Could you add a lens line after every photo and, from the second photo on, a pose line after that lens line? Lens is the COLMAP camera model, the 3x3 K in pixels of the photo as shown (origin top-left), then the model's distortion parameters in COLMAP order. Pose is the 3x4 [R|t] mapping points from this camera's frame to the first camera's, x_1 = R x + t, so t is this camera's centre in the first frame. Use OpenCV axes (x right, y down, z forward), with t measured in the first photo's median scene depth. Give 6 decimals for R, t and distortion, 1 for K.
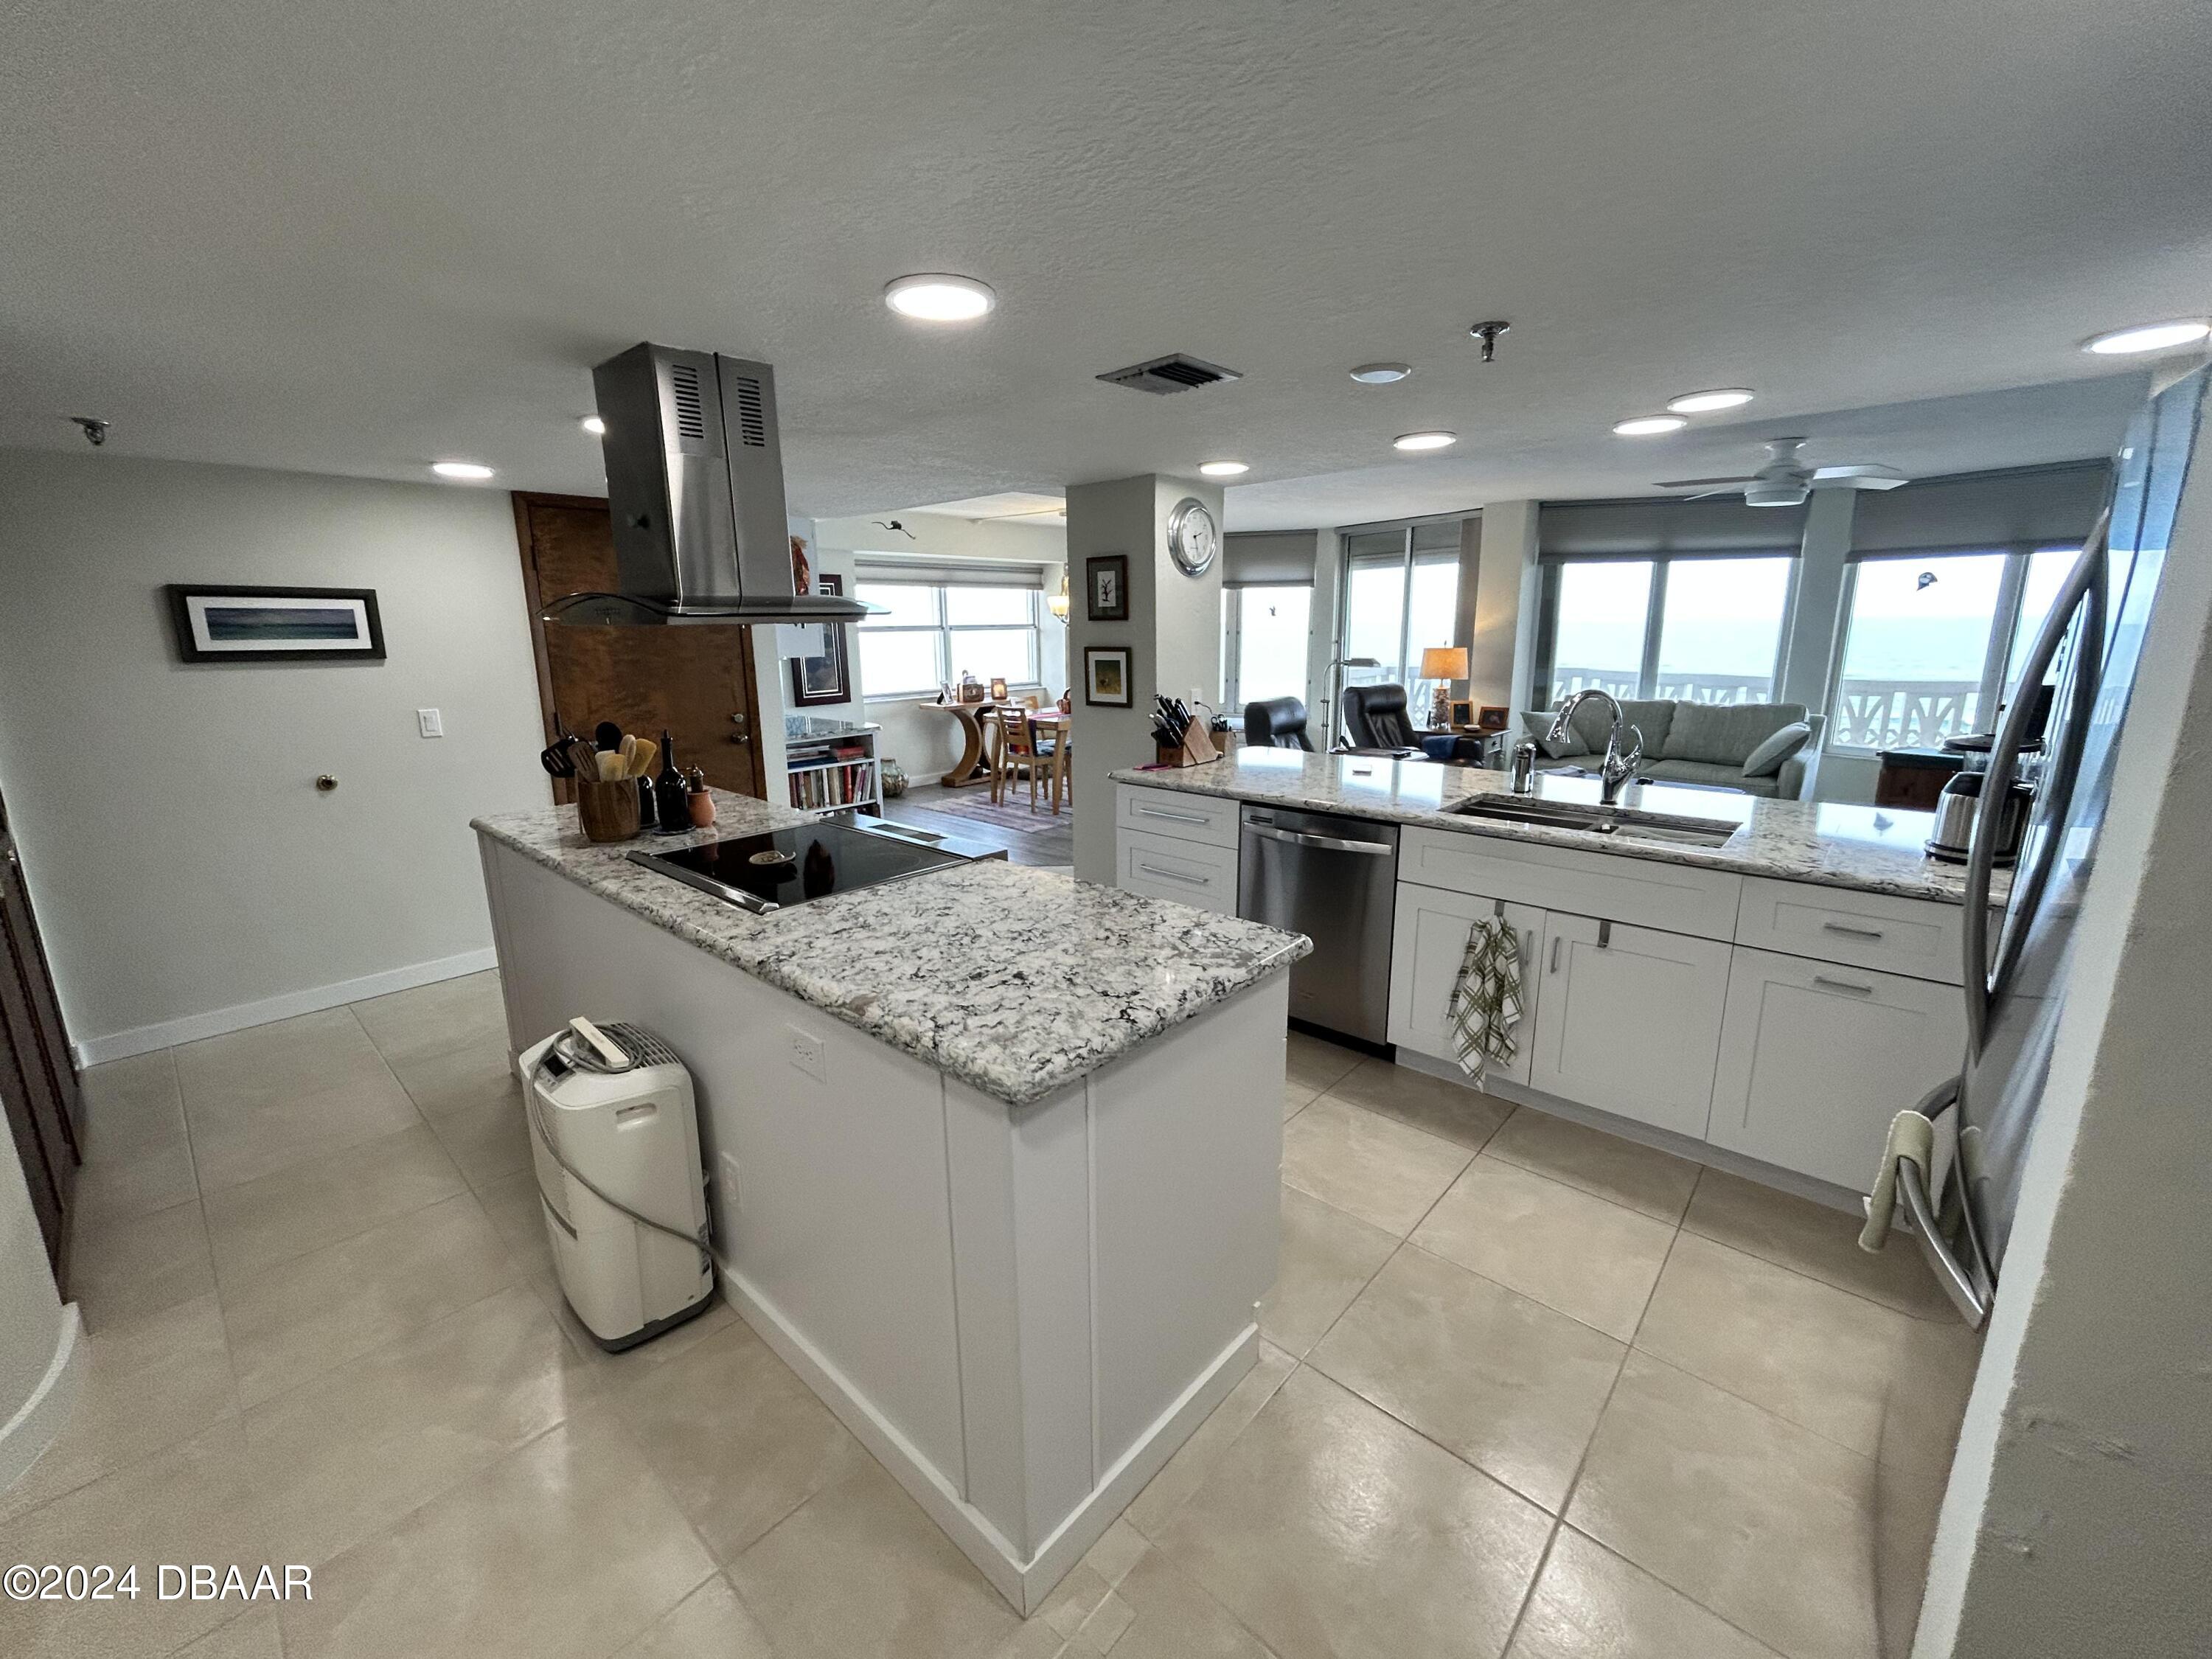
lens RADIAL K [[900.5, 0, 1107.1], [0, 900.5, 823.6], [0, 0, 1]] dist [0.000671, 0.000044]
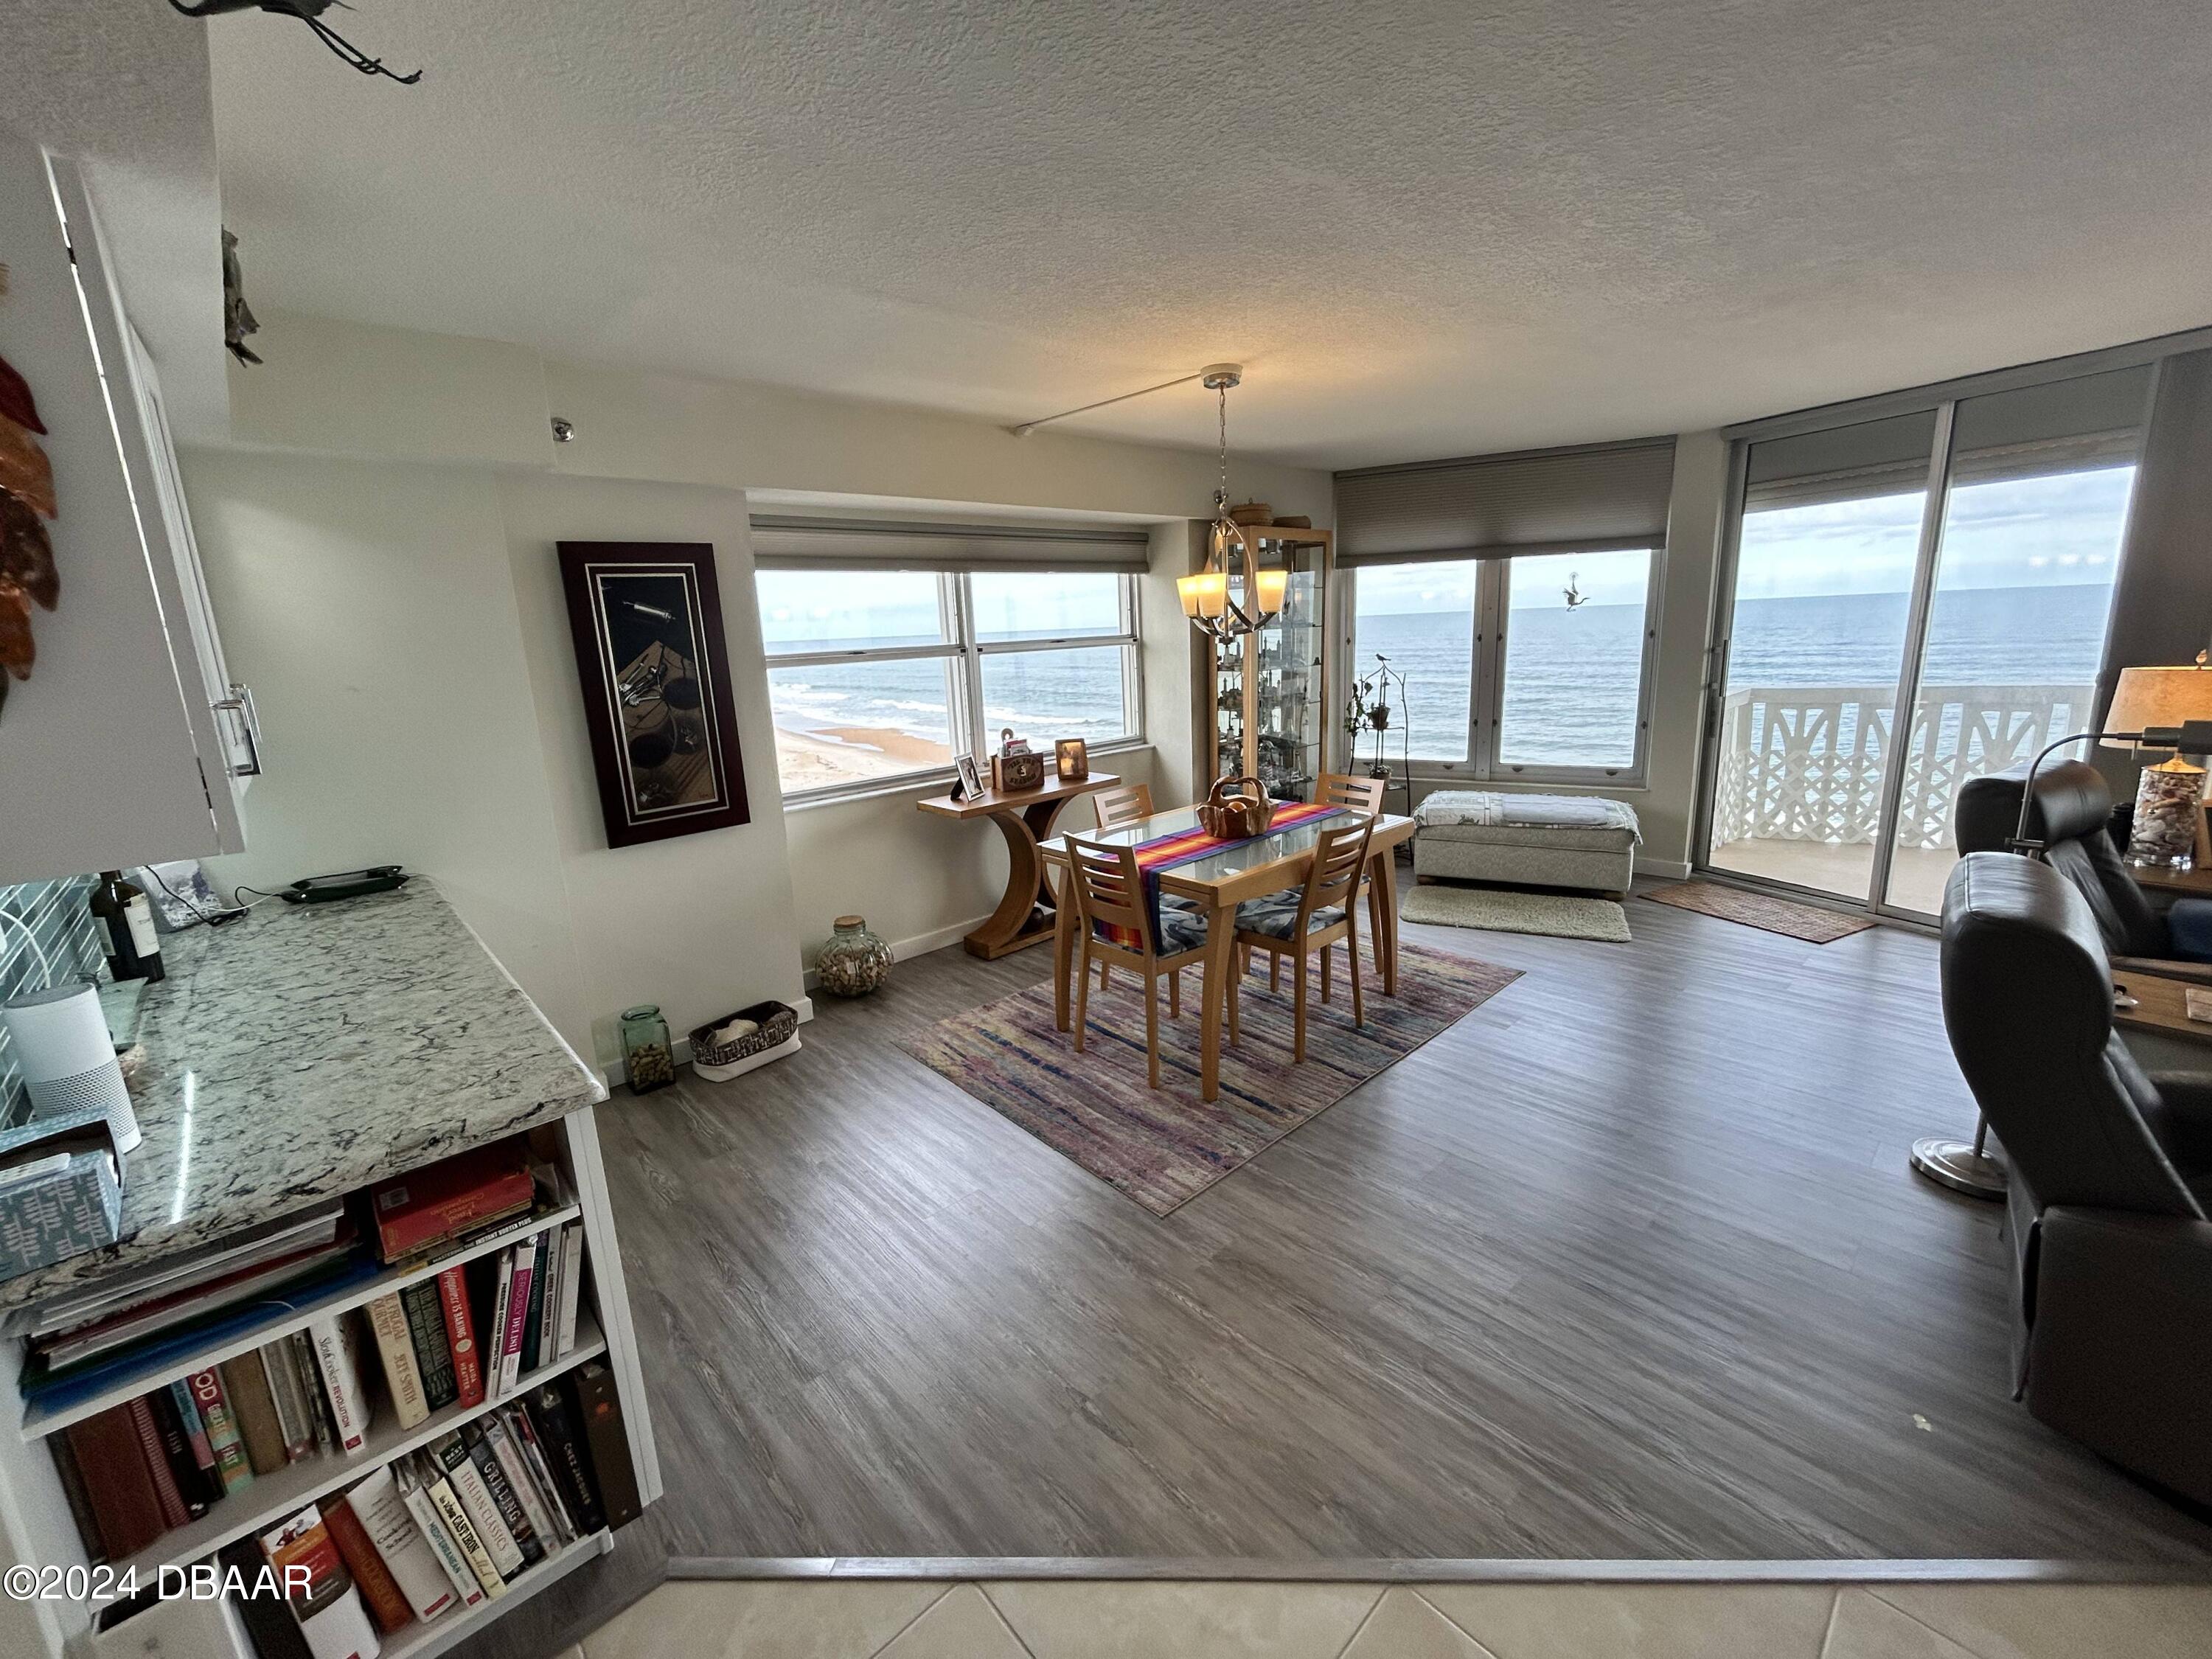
lens RADIAL K [[900.5, 0, 1111.6], [0, 900.5, 826.8], [0, 0, 1]] dist [0.000671, 0.000044]
pose [[0.996494, -0.013829, -0.082510, -0.055418], [0.014195, 0.999892, 0.003853, -0.116176], [0.082448, -0.005011, 0.996583, 0.490515]]
